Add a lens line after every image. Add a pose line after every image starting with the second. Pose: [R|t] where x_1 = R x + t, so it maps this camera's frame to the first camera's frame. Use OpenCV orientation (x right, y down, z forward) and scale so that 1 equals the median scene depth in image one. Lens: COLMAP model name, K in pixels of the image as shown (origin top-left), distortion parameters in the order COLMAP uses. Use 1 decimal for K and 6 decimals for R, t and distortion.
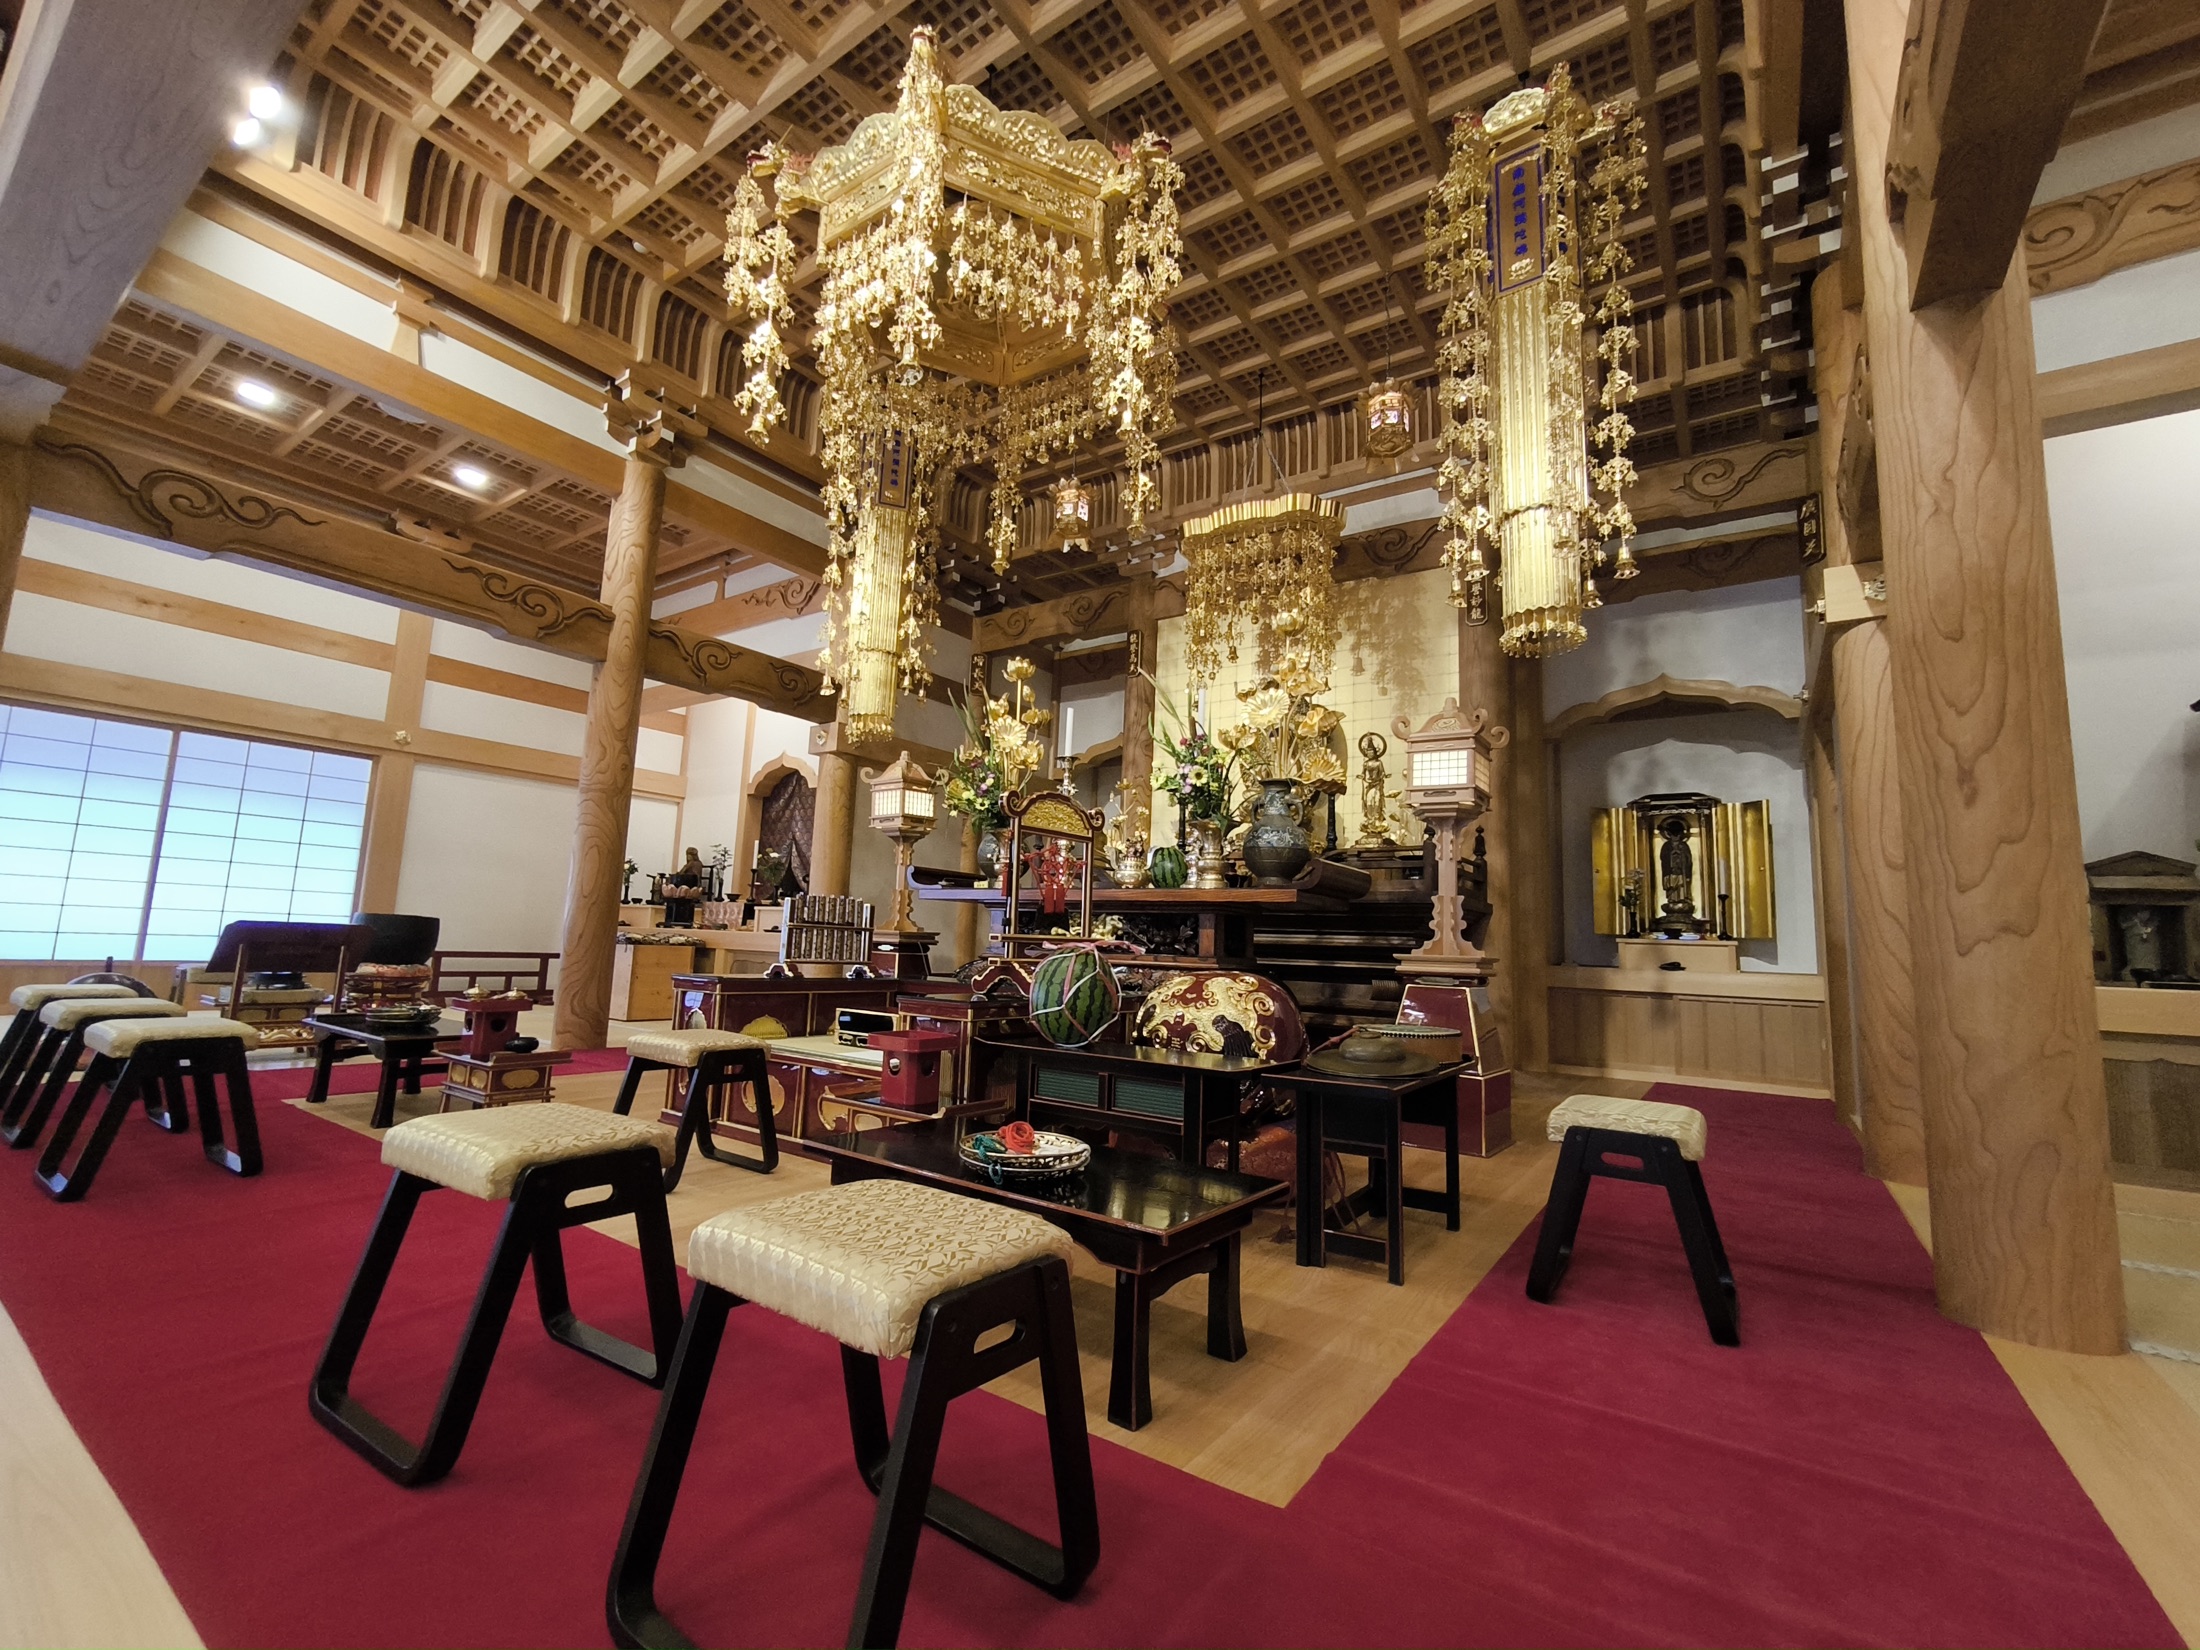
lens RADIAL K [[939.8, 0, 1093.1], [0, 939.8, 827.6], [0, 0, 1]] dist [-0.024992, 0.000818]
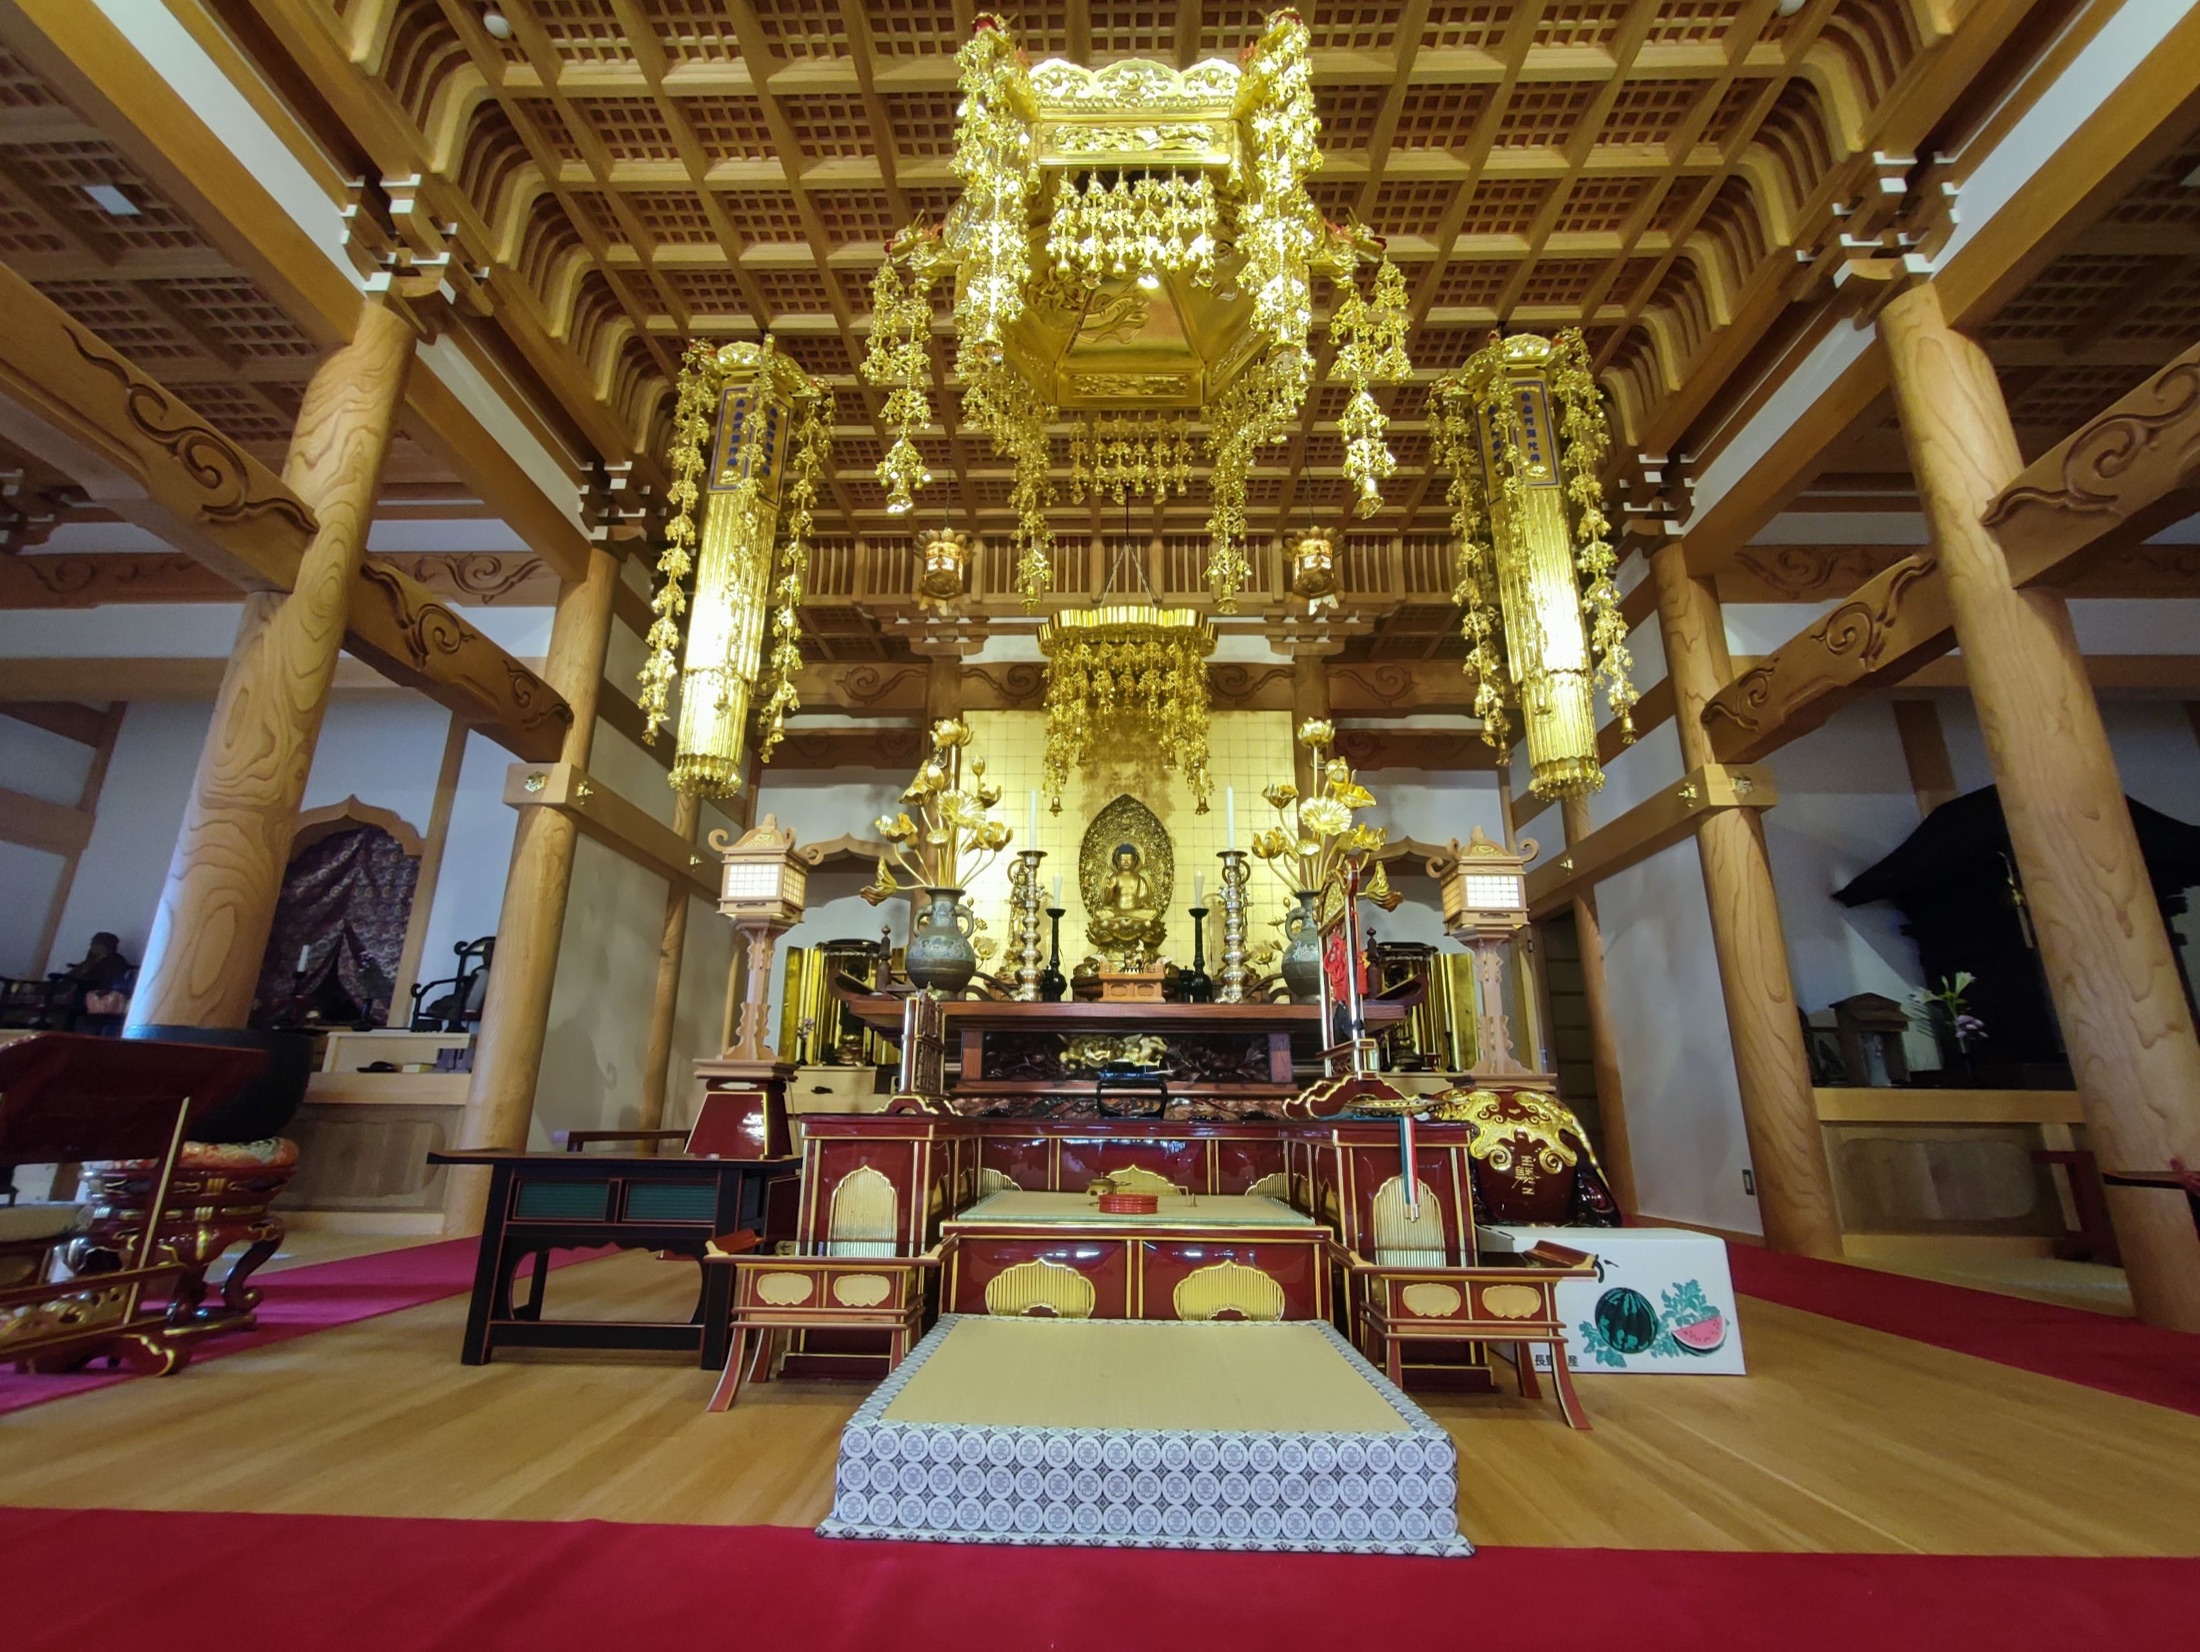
lens RADIAL K [[992.1, 0, 1092.3], [0, 992.1, 835.9], [0, 0, 1]] dist [-0.017249, 0.005345]
pose [[0.833233, 0.123146, 0.539033, -0.403422], [-0.046690, 0.987071, -0.153331, 0.043157], [-0.550947, 0.102593, 0.828210, 0.213519]]
